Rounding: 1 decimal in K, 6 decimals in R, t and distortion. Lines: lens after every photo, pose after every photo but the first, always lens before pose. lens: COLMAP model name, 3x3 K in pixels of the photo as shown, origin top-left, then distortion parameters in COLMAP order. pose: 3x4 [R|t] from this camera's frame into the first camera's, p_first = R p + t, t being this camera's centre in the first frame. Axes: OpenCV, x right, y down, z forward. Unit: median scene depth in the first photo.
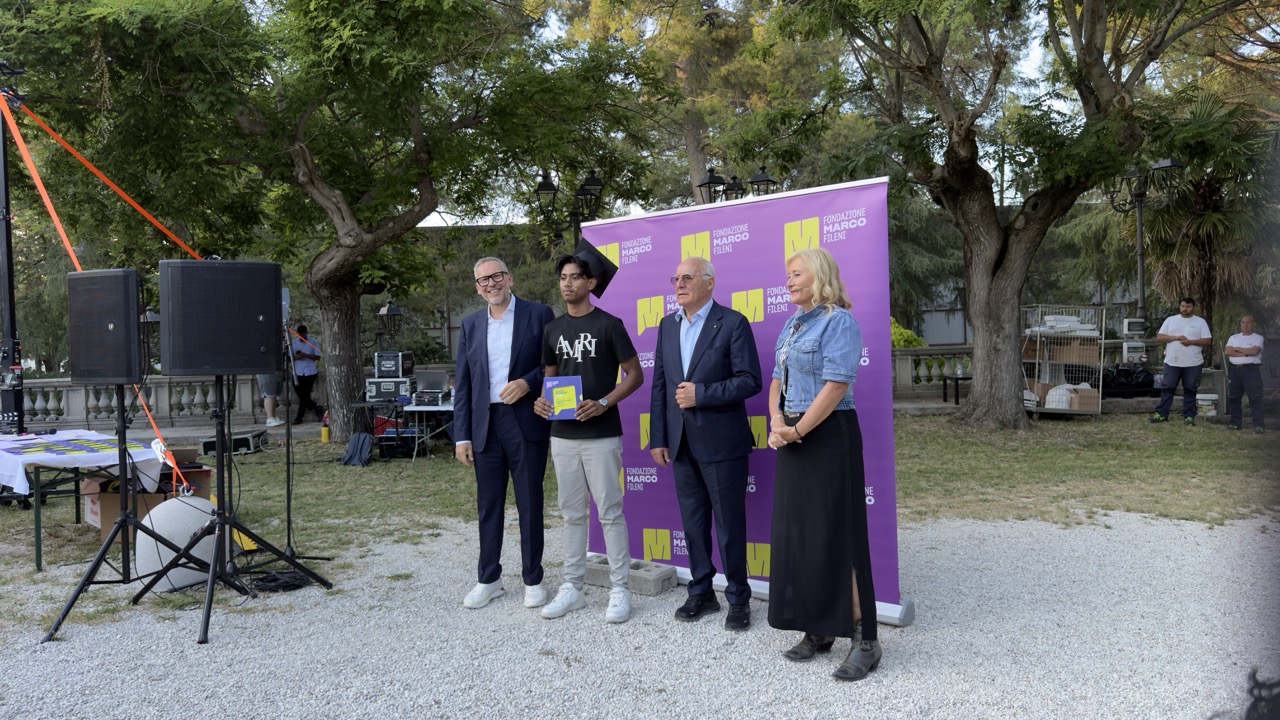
lens RADIAL K [[912.2, 0, 657.0], [0, 912.2, 344.3], [0, 0, 1]] dist [0.054423, -0.073664]
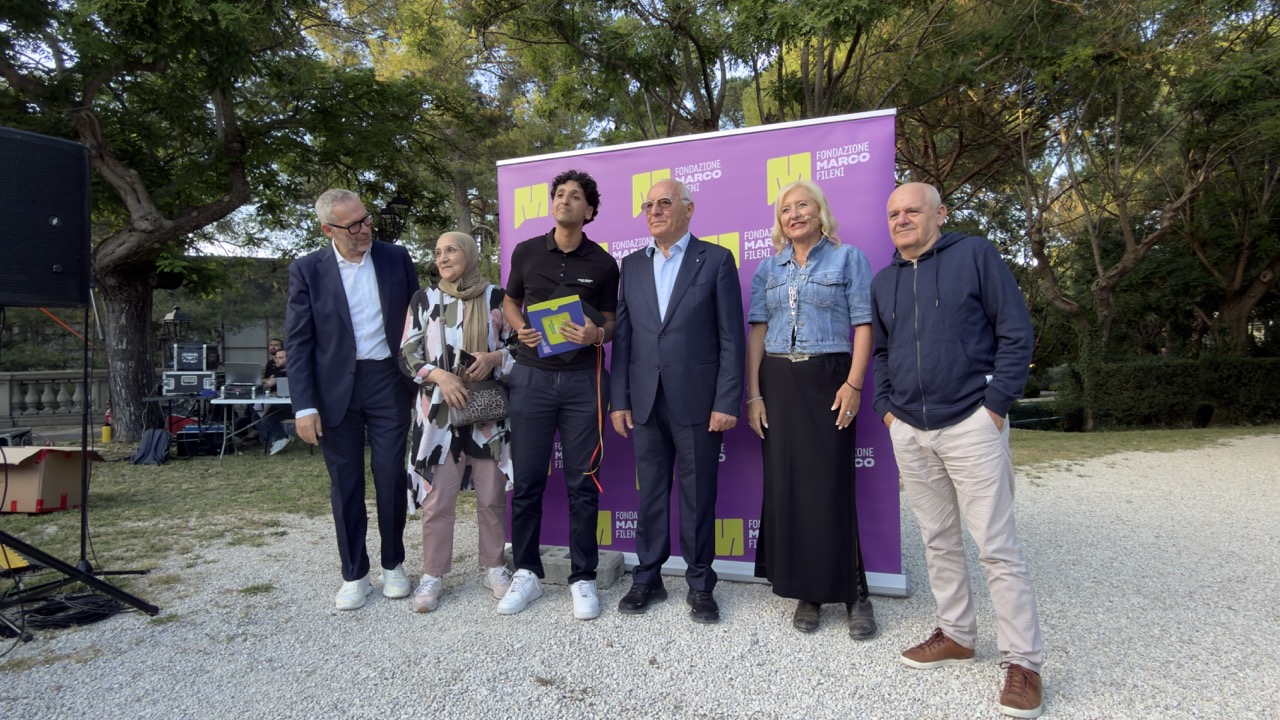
lens RADIAL K [[686.8, 0, 638.4], [0, 686.8, 360.7], [0, 0, 1]] dist [-0.000346, -0.000200]
pose [[0.945403, 0.018054, 0.325403, -0.111606], [-0.011467, 0.999689, -0.022148, 0.046711], [-0.325701, 0.017208, 0.945316, 0.230188]]
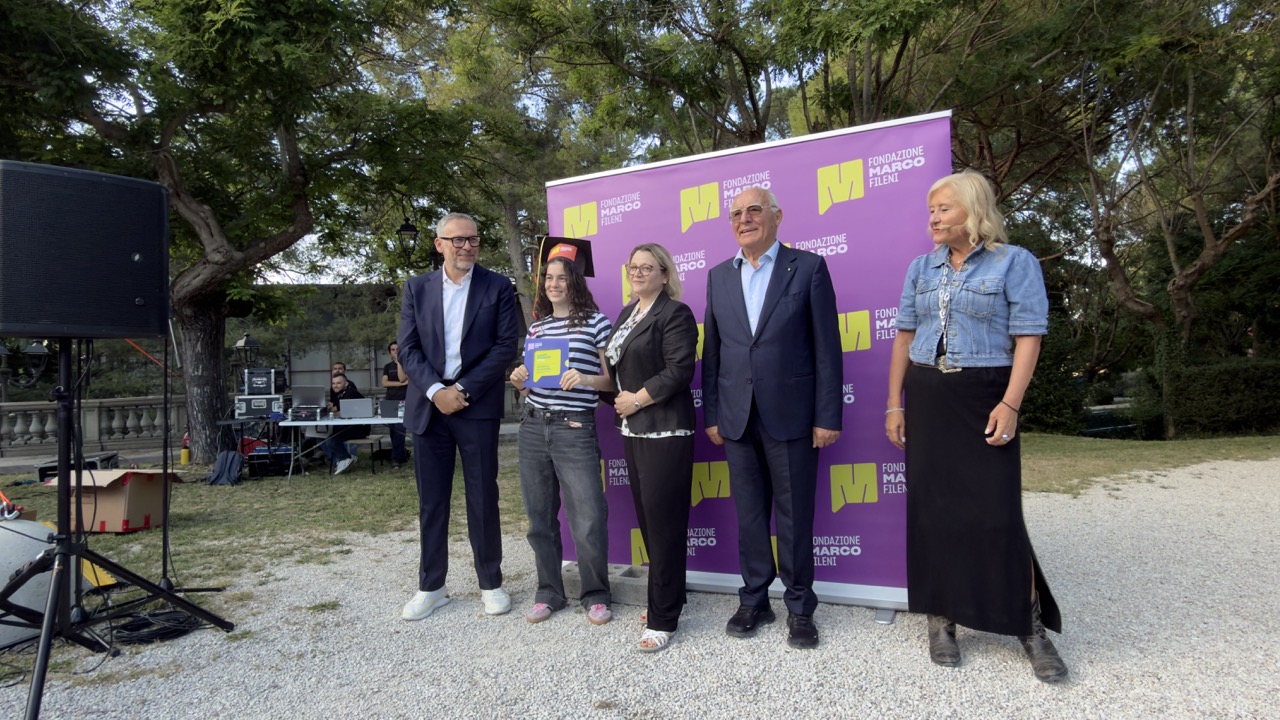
lens RADIAL K [[686.8, 0, 635.0], [0, 686.8, 362.7], [0, 0, 1]] dist [-0.000346, -0.000200]
pose [[0.968116, 0.001111, 0.250501, -0.112098], [0.009365, 0.999131, -0.040622, 0.045999], [-0.250328, 0.041673, 0.967264, 0.232088]]
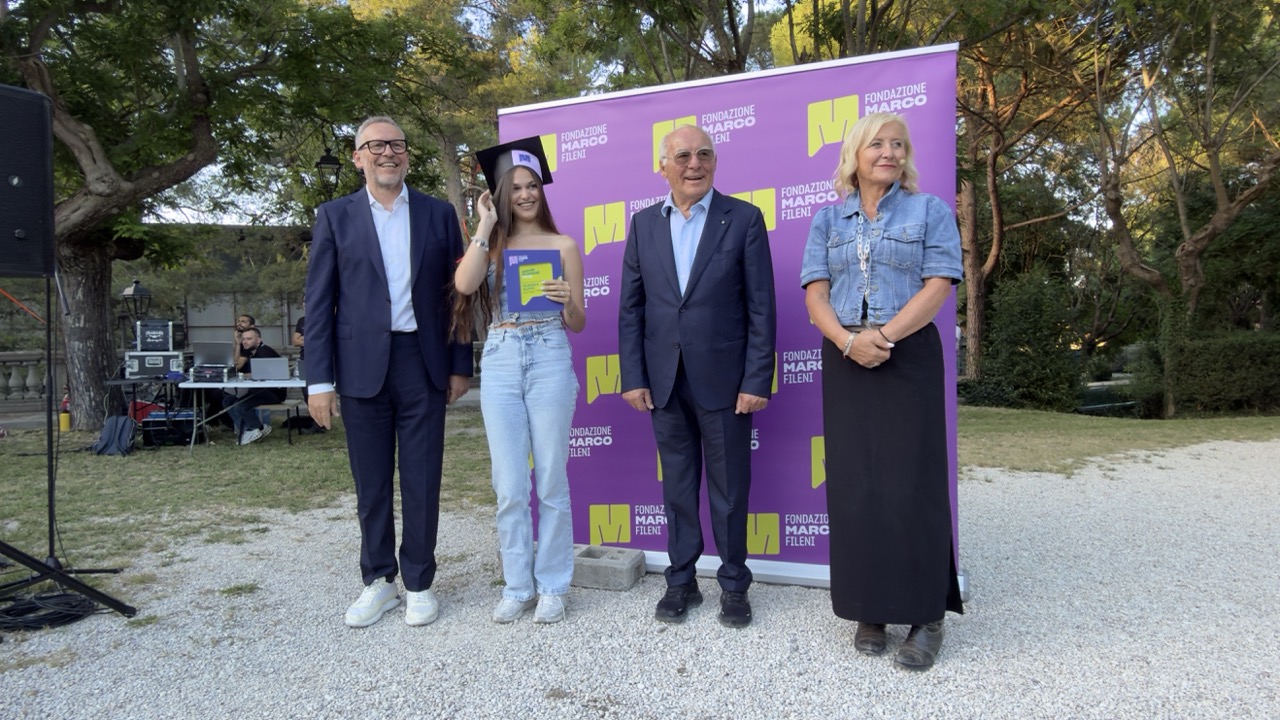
lens RADIAL K [[779.3, 0, 632.7], [0, 779.3, 365.5], [0, 0, 1]] dist [-0.004078, 0.002985]
pose [[0.952677, 0.004745, 0.303948, -0.117177], [-0.008576, 0.999900, 0.011270, 0.048641], [-0.303864, -0.013343, 0.952622, 0.229874]]
